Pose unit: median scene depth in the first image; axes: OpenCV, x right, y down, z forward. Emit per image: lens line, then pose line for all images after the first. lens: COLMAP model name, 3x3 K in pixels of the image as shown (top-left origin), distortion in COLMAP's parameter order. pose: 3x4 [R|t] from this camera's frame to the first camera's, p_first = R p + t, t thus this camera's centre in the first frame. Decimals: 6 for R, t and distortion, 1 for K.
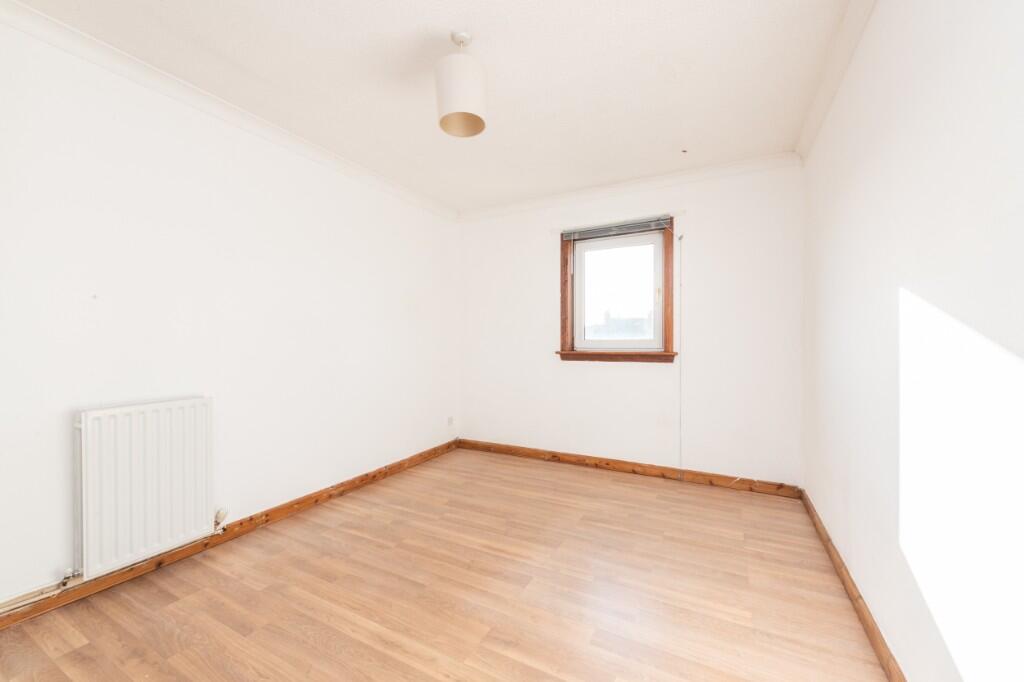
lens RADIAL K [[401.6, 0, 510.7], [0, 401.6, 340.5], [0, 0, 1]] dist [0.013597, -0.005710]
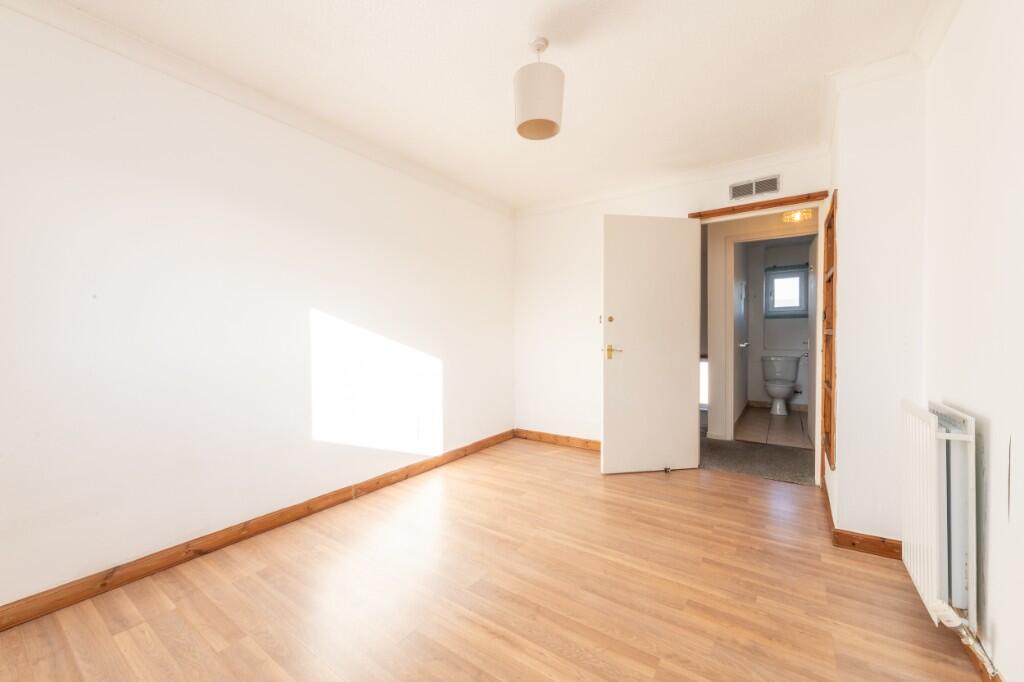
lens RADIAL K [[401.6, 0, 510.7], [0, 401.6, 340.5], [0, 0, 1]] dist [0.013597, -0.005710]
pose [[-0.993183, 0.004177, 0.116494, -0.110295], [0.005638, 0.999910, 0.012214, 0.004858], [-0.116432, 0.012787, -0.993116, 1.363612]]
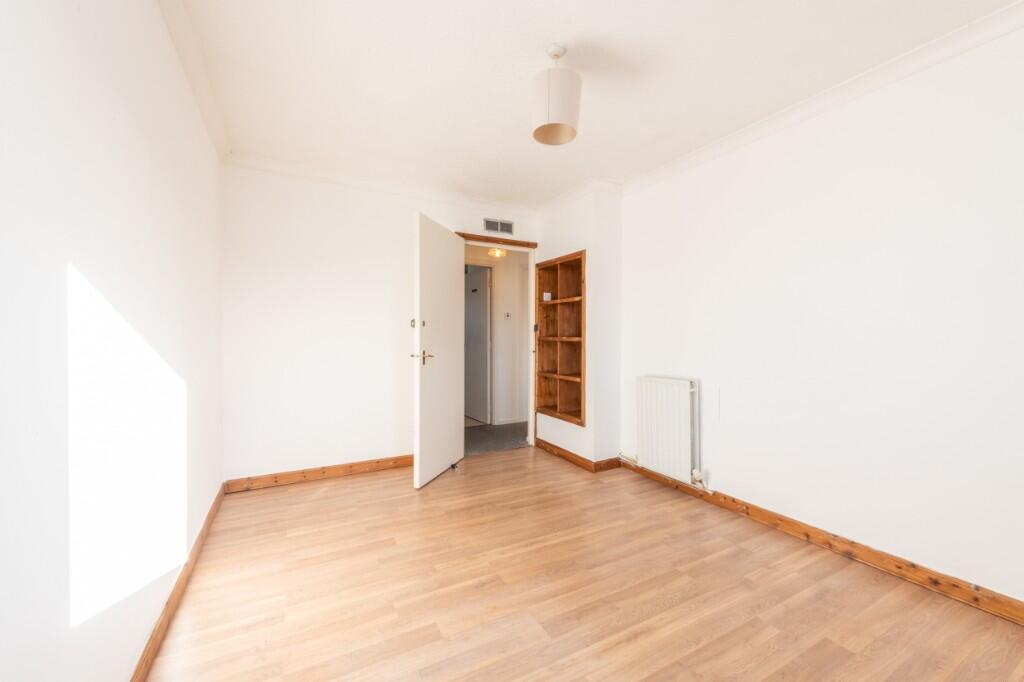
lens RADIAL K [[401.6, 0, 510.7], [0, 401.6, 340.5], [0, 0, 1]] dist [0.013597, -0.005710]
pose [[-0.549194, 0.004470, -0.835683, 0.545933], [0.000172, 0.999986, 0.005237, -0.000781], [0.835695, 0.002732, -0.549187, 0.980394]]
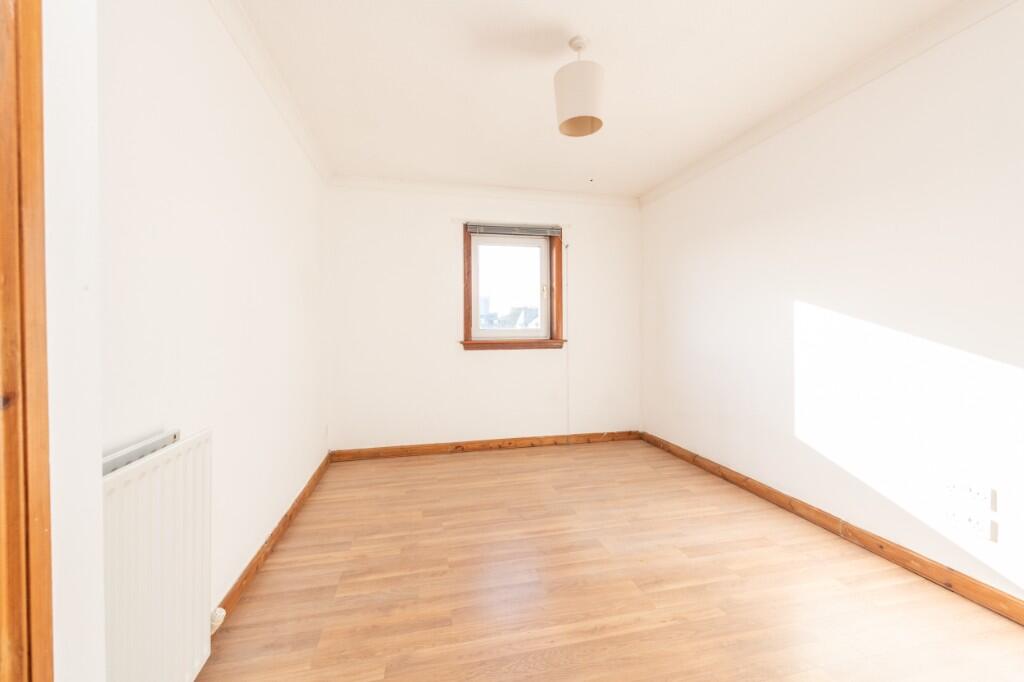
lens RADIAL K [[411.3, 0, 511.1], [0, 411.3, 331.8], [0, 0, 1]] dist [0.010151, -0.000057]
pose [[0.756356, -0.006418, 0.654129, -0.633543], [0.005336, 0.999979, 0.003641, 0.000155], [-0.654138, 0.000737, 0.756374, 0.199978]]
